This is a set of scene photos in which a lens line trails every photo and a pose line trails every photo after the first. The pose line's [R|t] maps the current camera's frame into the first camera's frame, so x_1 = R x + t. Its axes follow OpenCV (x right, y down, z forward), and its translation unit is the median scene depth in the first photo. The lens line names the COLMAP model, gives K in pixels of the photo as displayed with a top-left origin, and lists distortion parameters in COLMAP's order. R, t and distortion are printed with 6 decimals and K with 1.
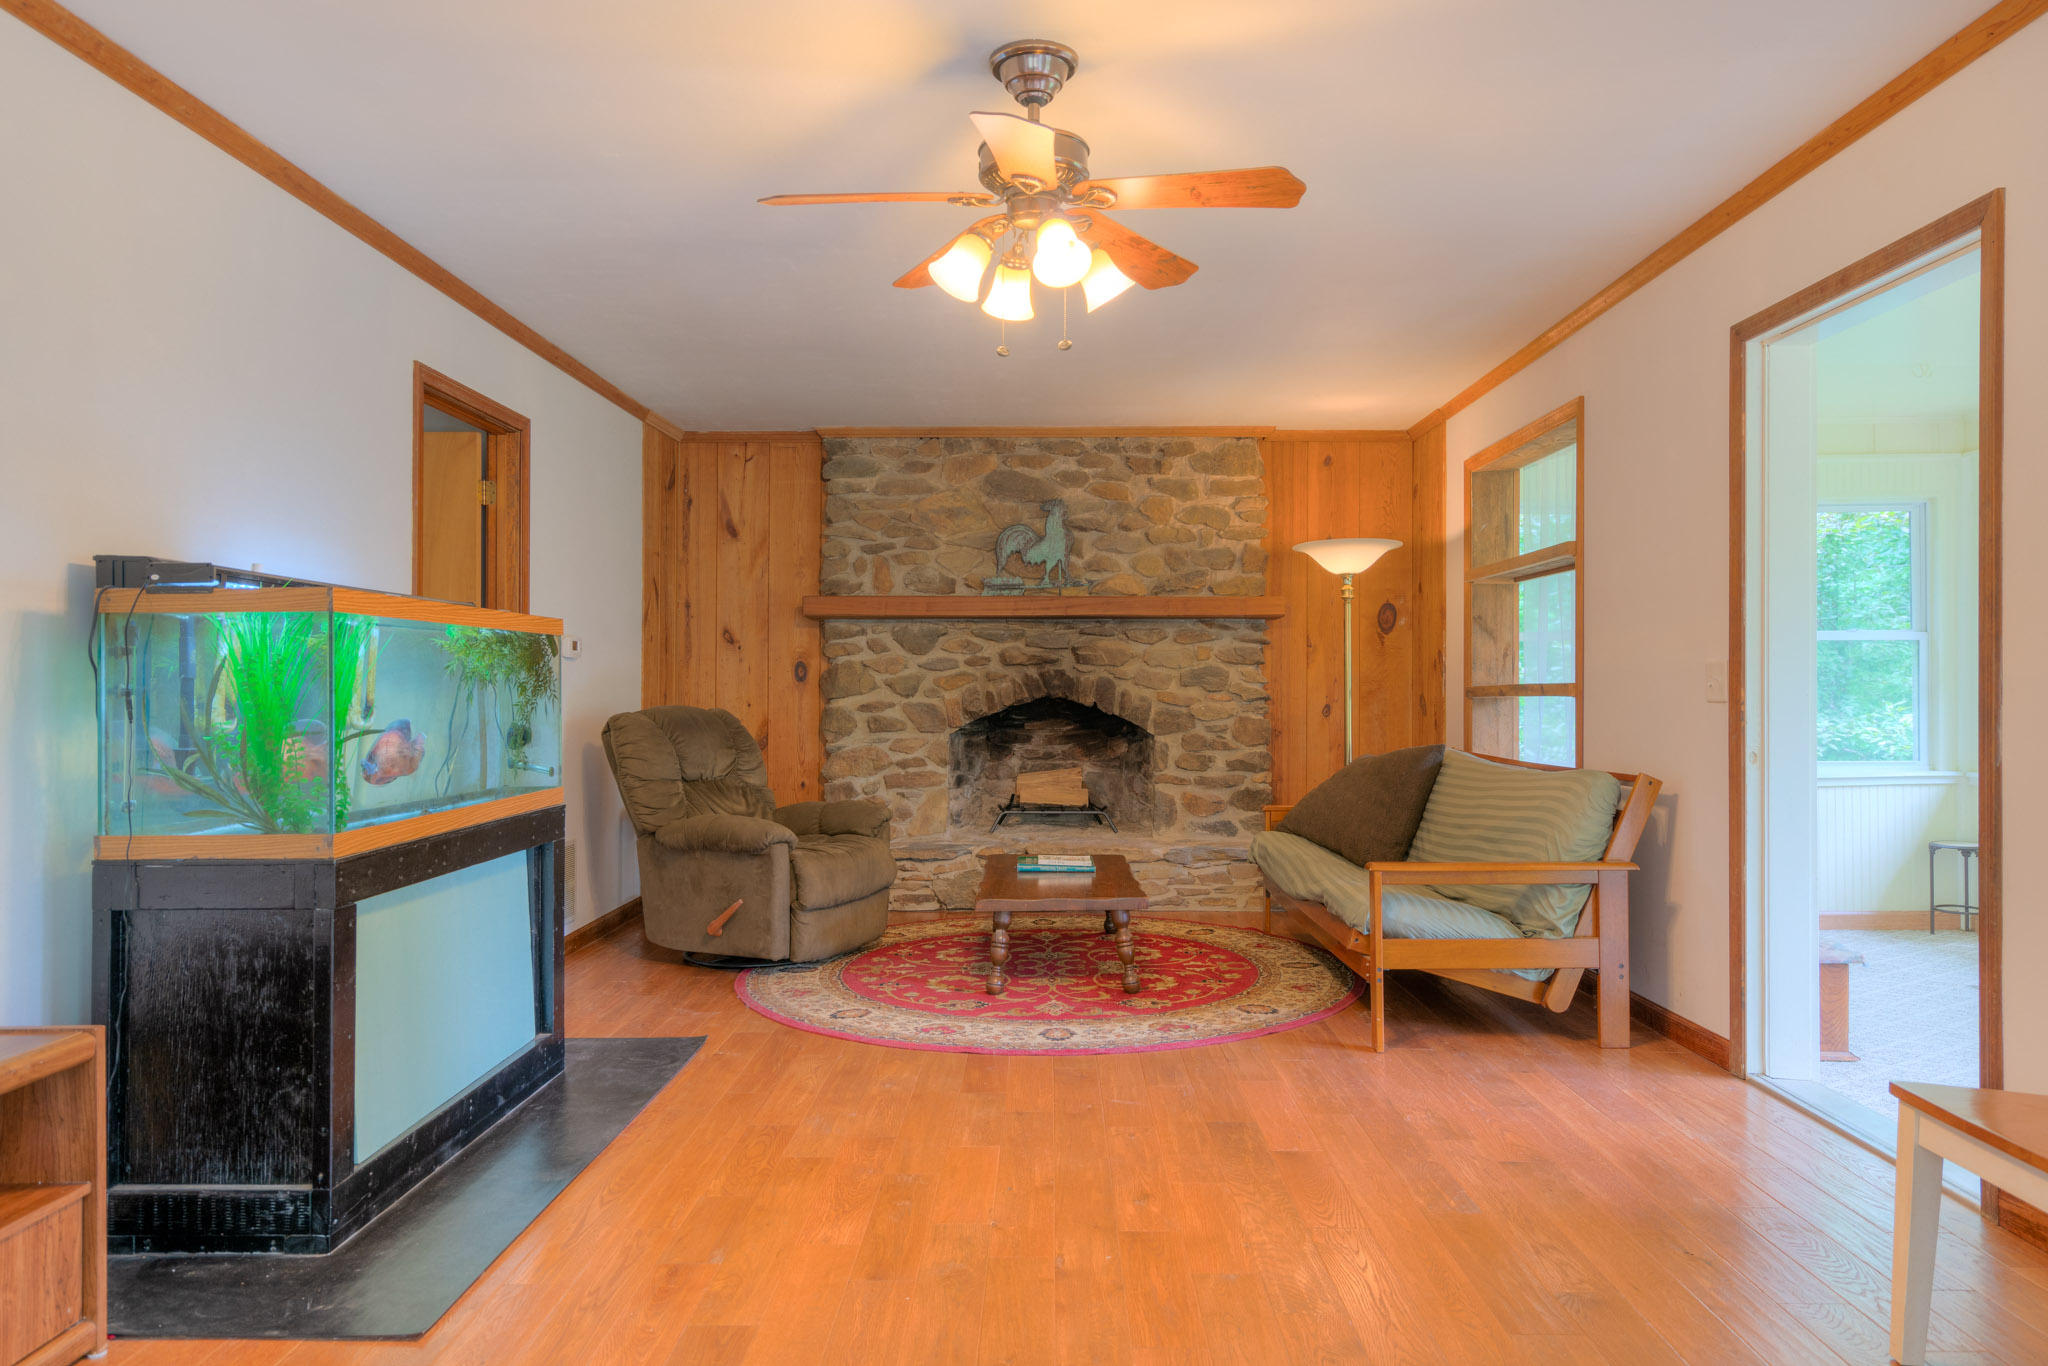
lens RADIAL K [[1306.1, 0, 1017.3], [0, 1306.1, 686.0], [0, 0, 1]] dist [0.005465, 0.006473]
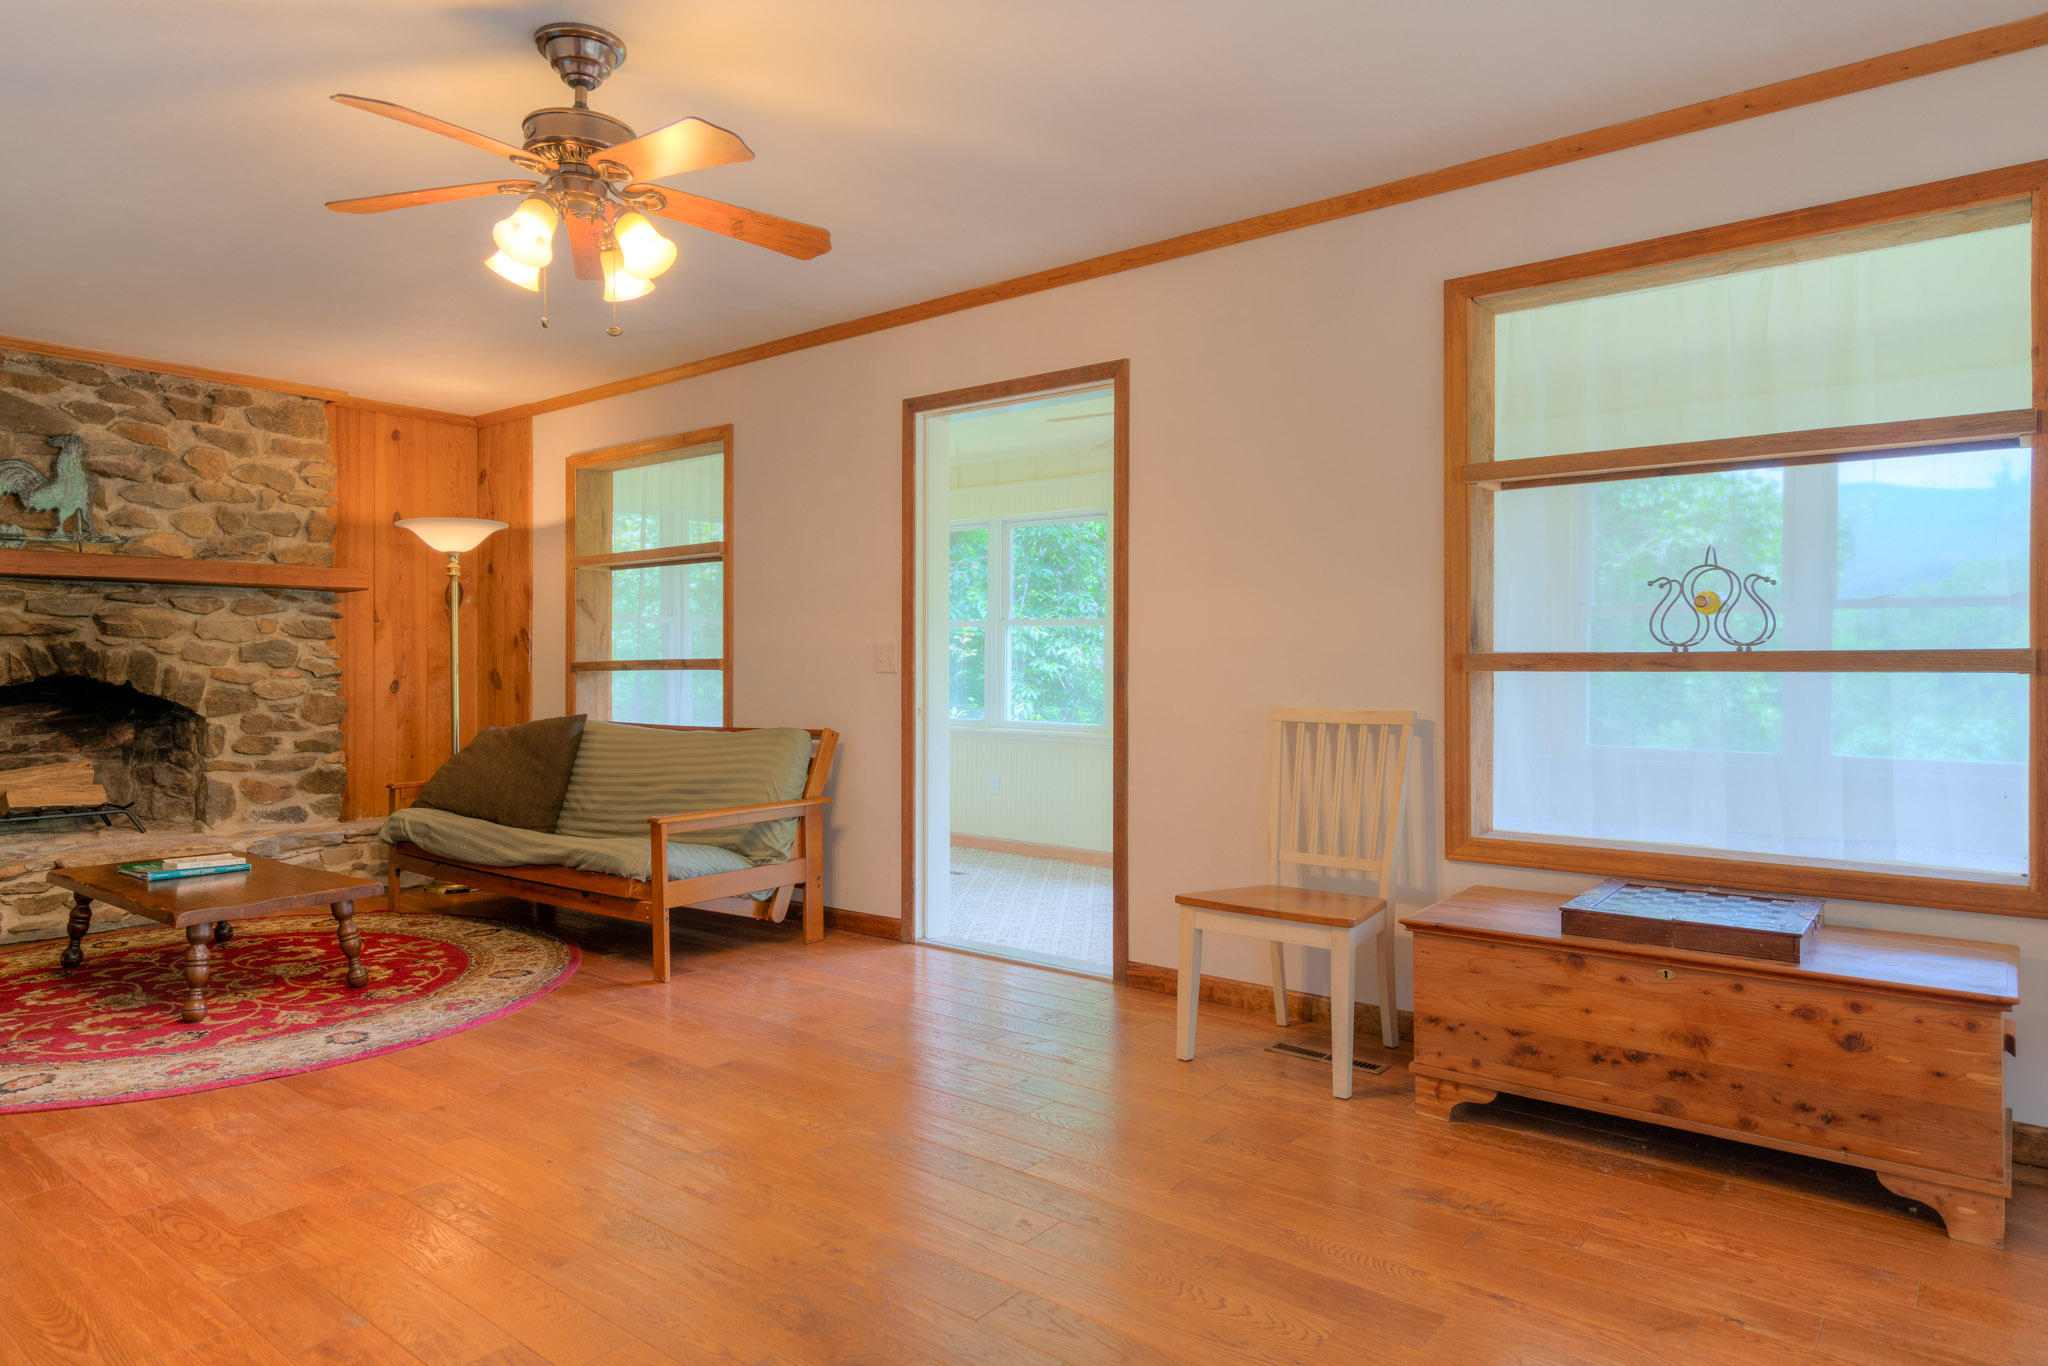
lens RADIAL K [[1236.0, 0, 989.6], [0, 1236.0, 668.7], [0, 0, 1]] dist [0.003378, 0.004989]
pose [[0.630806, -0.003912, 0.775931, -0.212630], [0.000869, 0.999990, 0.004335, 0.001500], [-0.775940, -0.002061, 0.630803, 0.057859]]
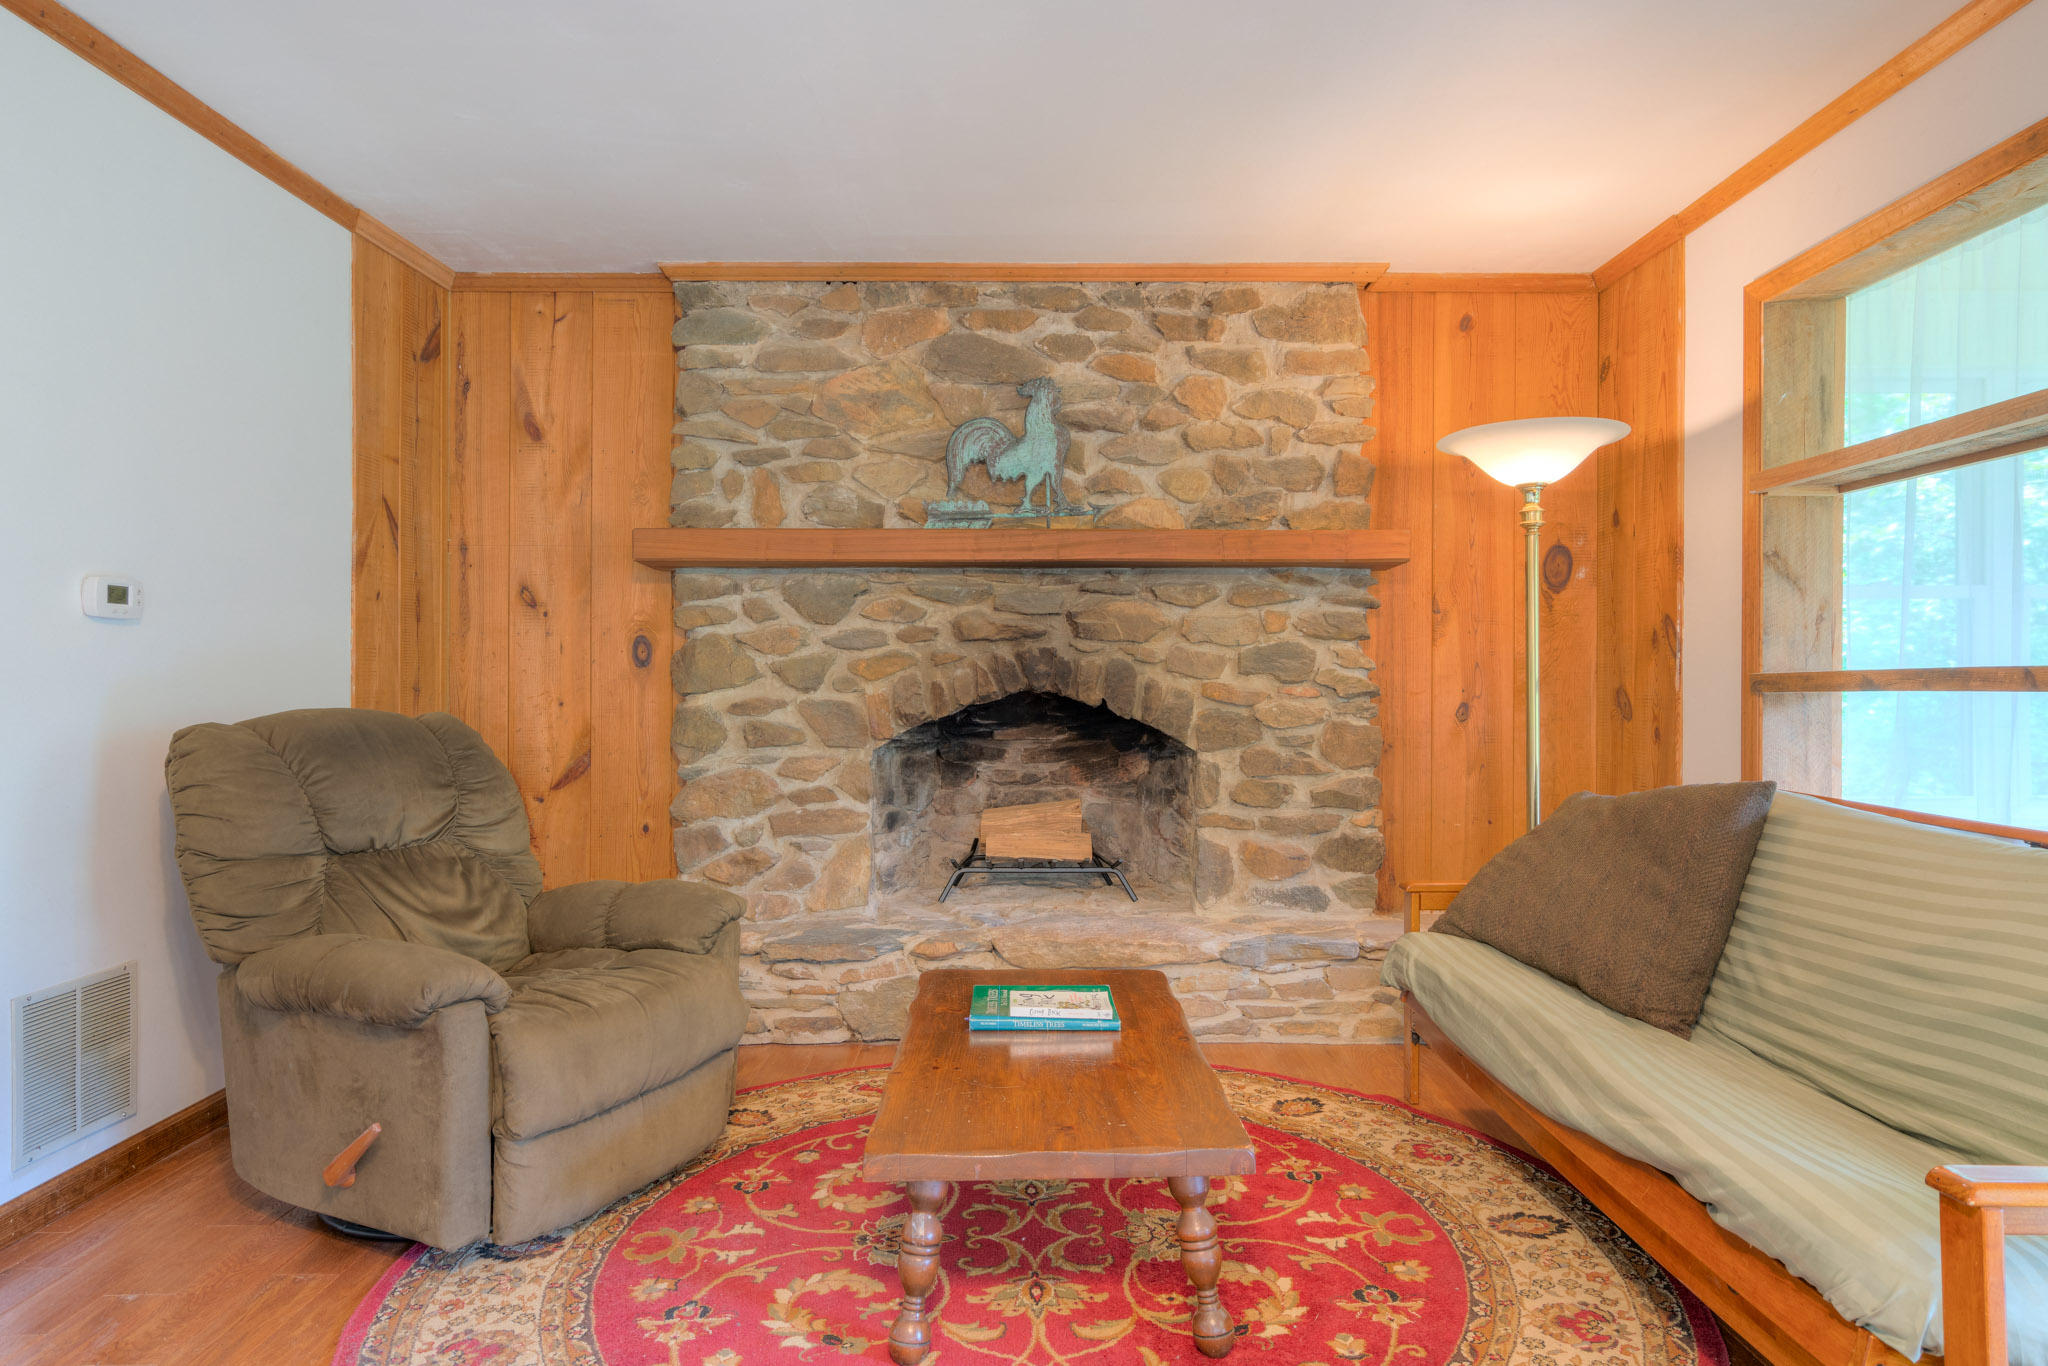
lens RADIAL K [[1304.3, 0, 1017.0], [0, 1304.3, 678.6], [0, 0, 1]] dist [0.008827, 0.004231]
pose [[0.999908, -0.000067, 0.013587, 0.009048], [0.000057, 1.000000, 0.000747, 0.001811], [-0.013587, -0.000747, 0.999907, 0.370407]]
